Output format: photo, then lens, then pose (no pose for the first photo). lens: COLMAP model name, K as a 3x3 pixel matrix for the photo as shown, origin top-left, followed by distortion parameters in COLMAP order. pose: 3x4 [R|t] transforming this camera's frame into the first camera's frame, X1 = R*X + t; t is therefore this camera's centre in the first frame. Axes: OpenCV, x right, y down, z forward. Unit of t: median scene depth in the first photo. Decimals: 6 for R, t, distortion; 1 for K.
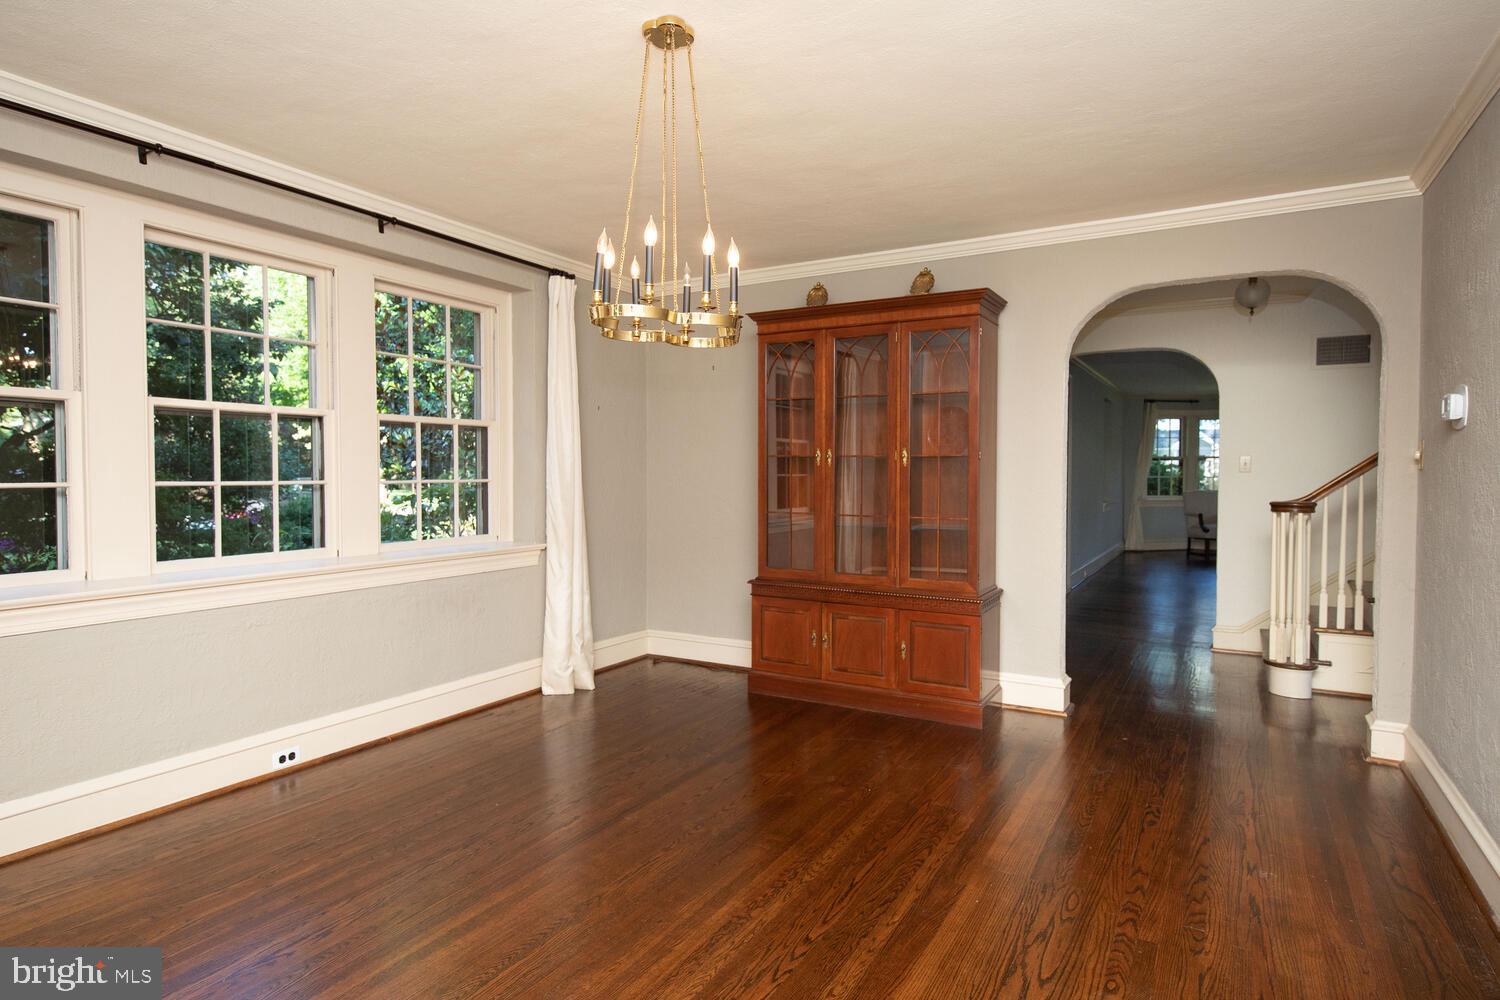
lens RADIAL K [[829.1, 0, 852.0], [0, 829.1, 494.5], [0, 0, 1]] dist [0.004081, -0.000471]
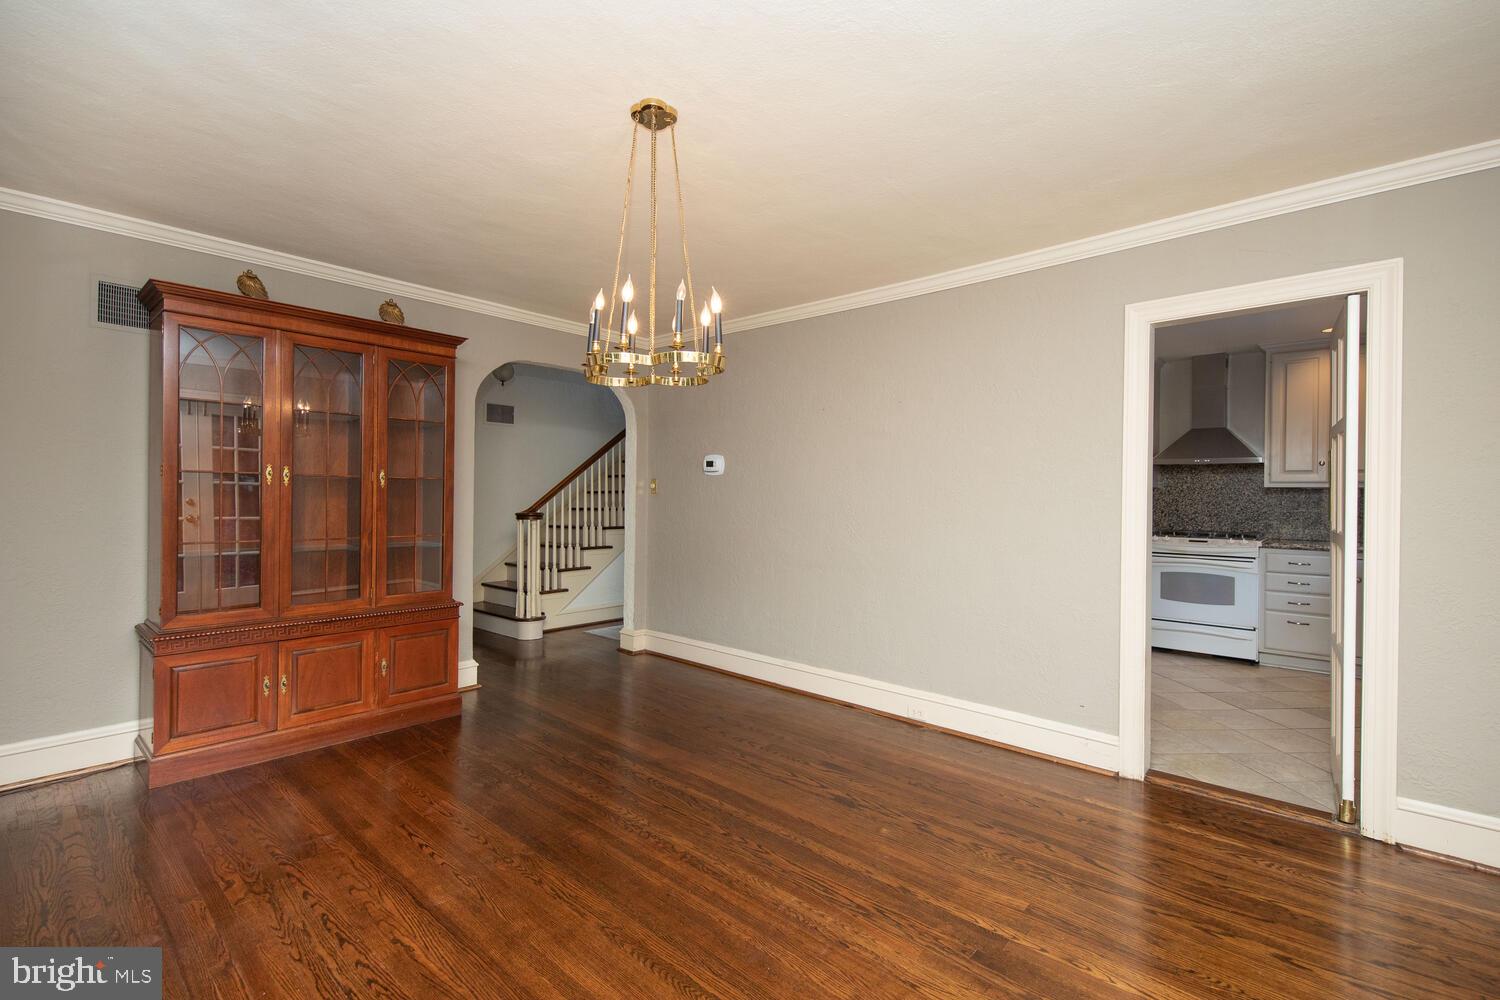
lens RADIAL K [[617.1, 0, 750.0], [0, 617.1, 500.0], [0, 0, 1]] dist [0.009514, -0.000007]
pose [[0.259080, -0.004714, 0.965844, -0.565033], [0.008954, 0.999957, 0.002479, -0.016608], [-0.965814, 0.008006, 0.259111, 0.368419]]
